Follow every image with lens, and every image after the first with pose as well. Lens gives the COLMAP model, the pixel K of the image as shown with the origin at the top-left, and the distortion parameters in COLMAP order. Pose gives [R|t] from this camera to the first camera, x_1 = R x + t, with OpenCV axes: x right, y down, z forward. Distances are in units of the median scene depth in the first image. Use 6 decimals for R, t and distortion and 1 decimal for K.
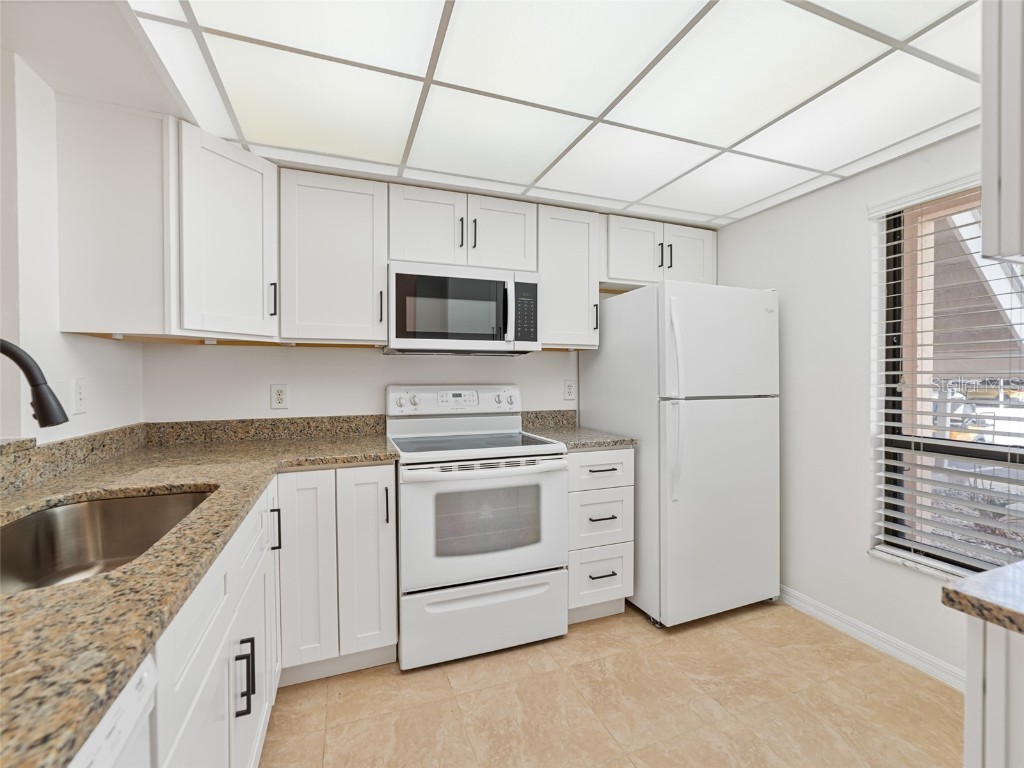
lens RADIAL K [[446.6, 0, 512.9], [0, 446.6, 382.2], [0, 0, 1]] dist [-0.015518, 0.005171]
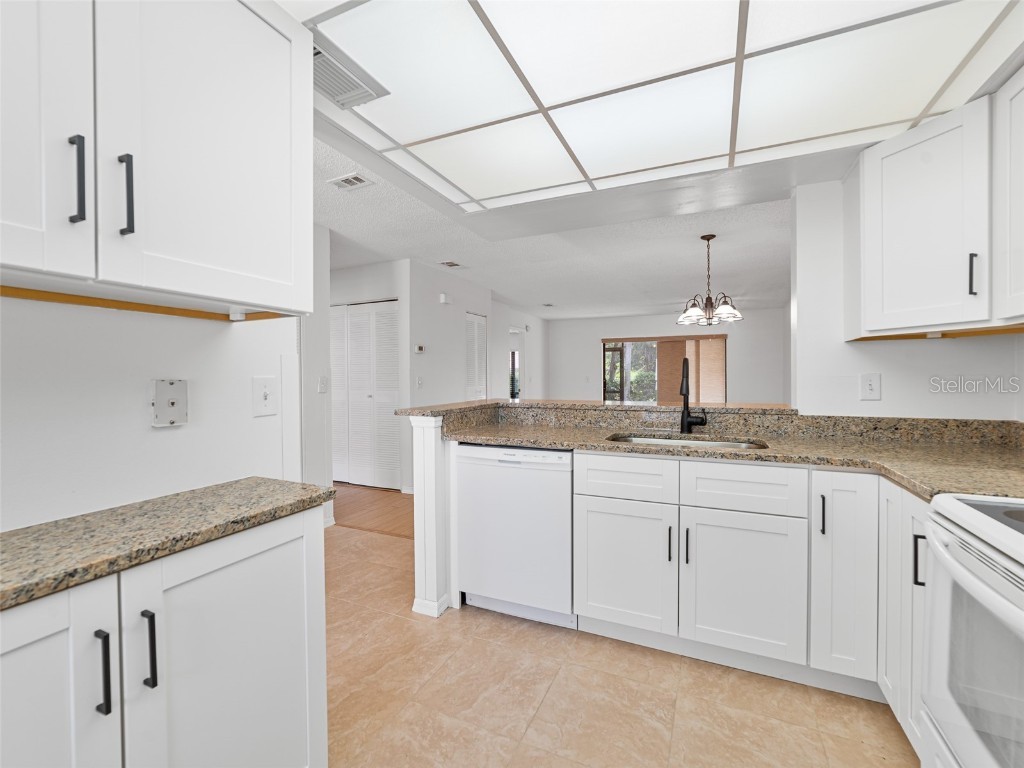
lens RADIAL K [[446.6, 0, 514.9], [0, 446.6, 382.0], [0, 0, 1]] dist [-0.015518, 0.005171]
pose [[-0.705531, 0.018800, -0.708429, 0.586137], [0.000387, 0.999658, 0.026144, -0.015271], [0.708678, 0.018172, -0.705298, 0.961854]]
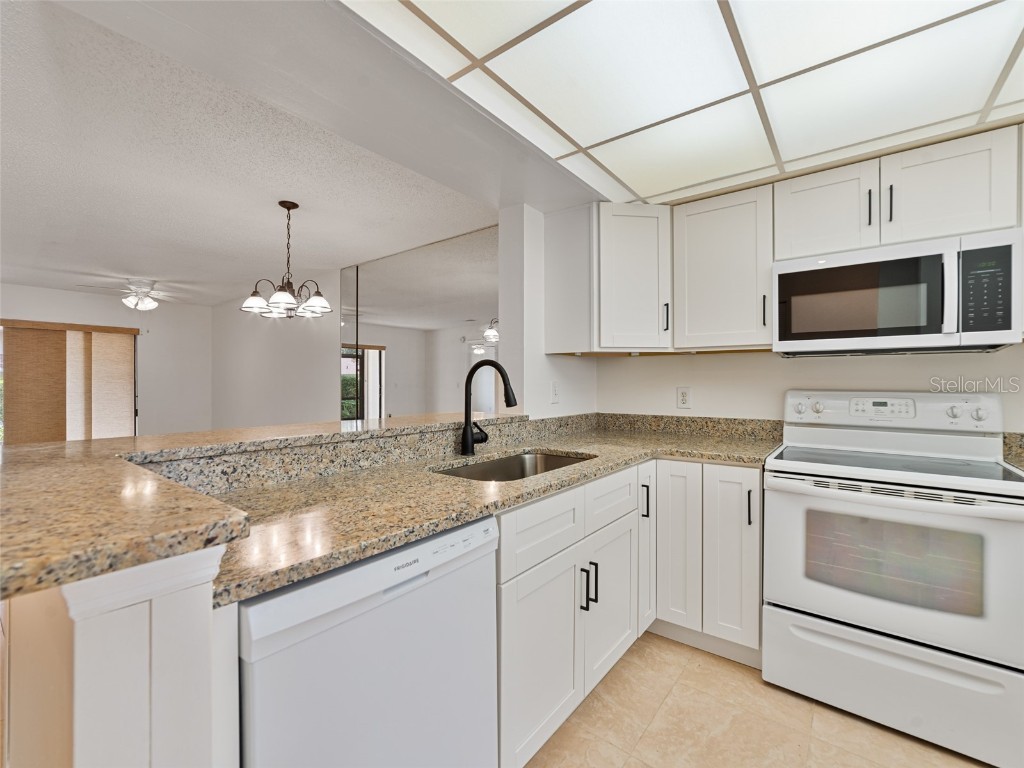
lens RADIAL K [[446.6, 0, 511.0], [0, 446.6, 381.9], [0, 0, 1]] dist [-0.015518, 0.005171]
pose [[0.522629, 0.004039, -0.852551, 0.272445], [-0.012369, 0.999919, -0.002846, -0.000483], [0.852471, 0.012033, 0.522636, 0.003143]]
